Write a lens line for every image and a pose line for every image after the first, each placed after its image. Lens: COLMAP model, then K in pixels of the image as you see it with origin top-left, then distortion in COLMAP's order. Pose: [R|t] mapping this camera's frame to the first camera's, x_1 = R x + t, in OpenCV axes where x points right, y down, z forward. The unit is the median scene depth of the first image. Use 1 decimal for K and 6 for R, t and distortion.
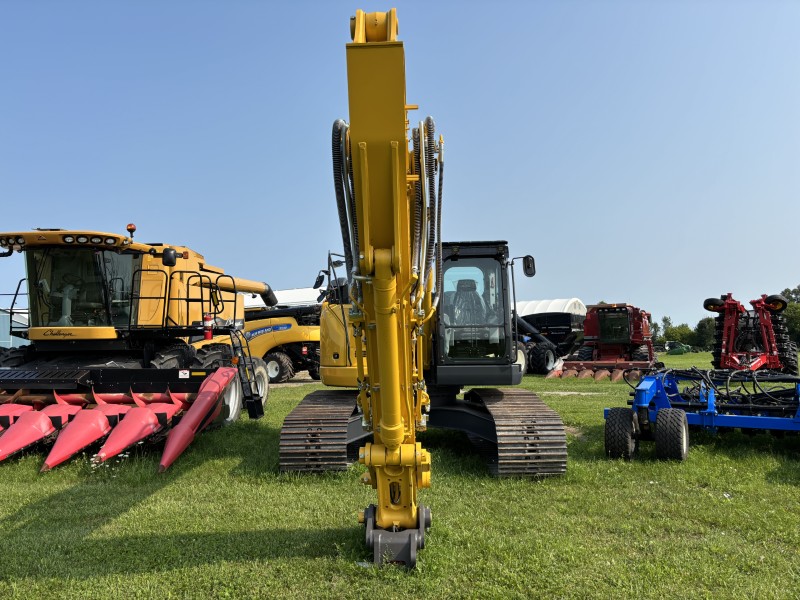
lens RADIAL K [[607.5, 0, 397.0], [0, 607.5, 301.7], [0, 0, 1]] dist [0.037860, -0.004138]
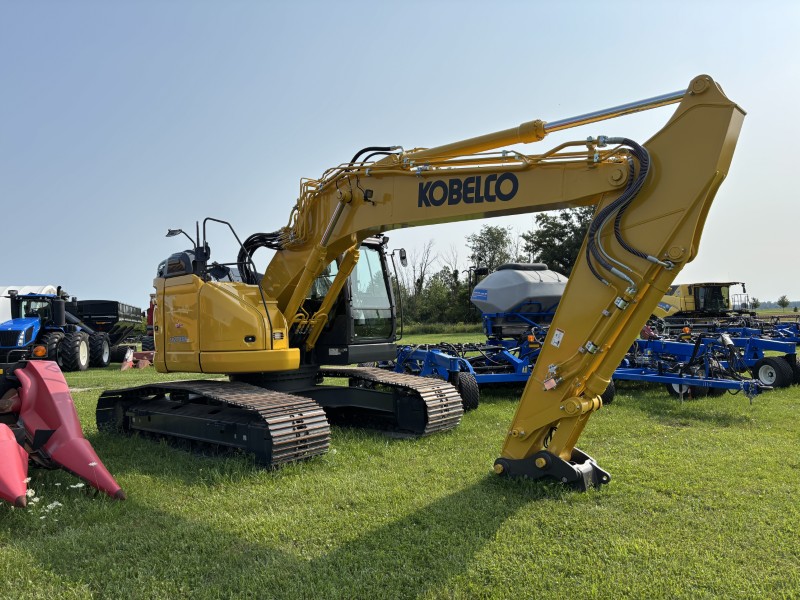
lens RADIAL K [[607.5, 0, 397.0], [0, 607.5, 301.7], [0, 0, 1]] dist [0.037860, -0.004138]
pose [[0.636018, 0.028267, 0.771156, -0.683116], [-0.033333, 0.999402, -0.009142, 0.036450], [-0.770954, -0.019890, 0.636580, 0.267685]]
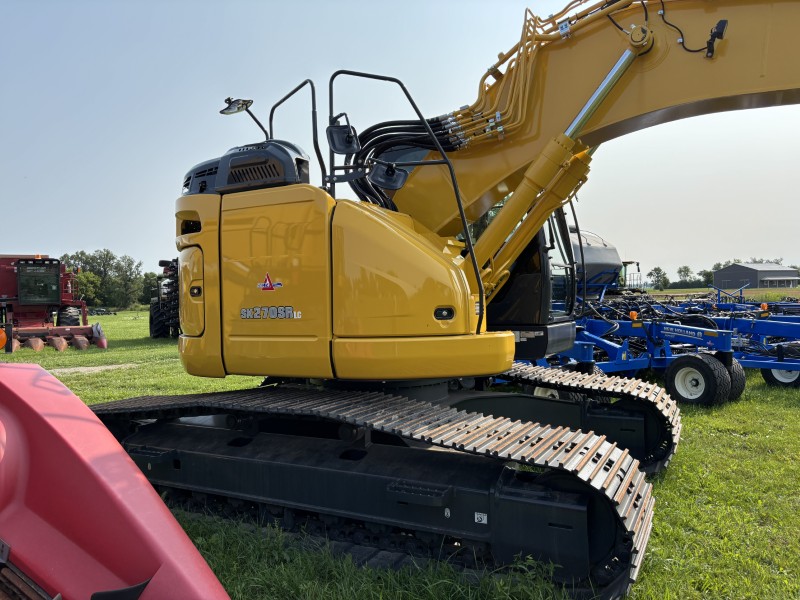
lens RADIAL K [[607.5, 0, 397.0], [0, 607.5, 301.7], [0, 0, 1]] dist [0.037860, -0.004138]
pose [[0.440947, 0.004881, 0.897520, -0.543521], [-0.055617, 0.998212, 0.021896, 0.075489], [-0.895808, -0.059573, 0.440430, 0.861452]]
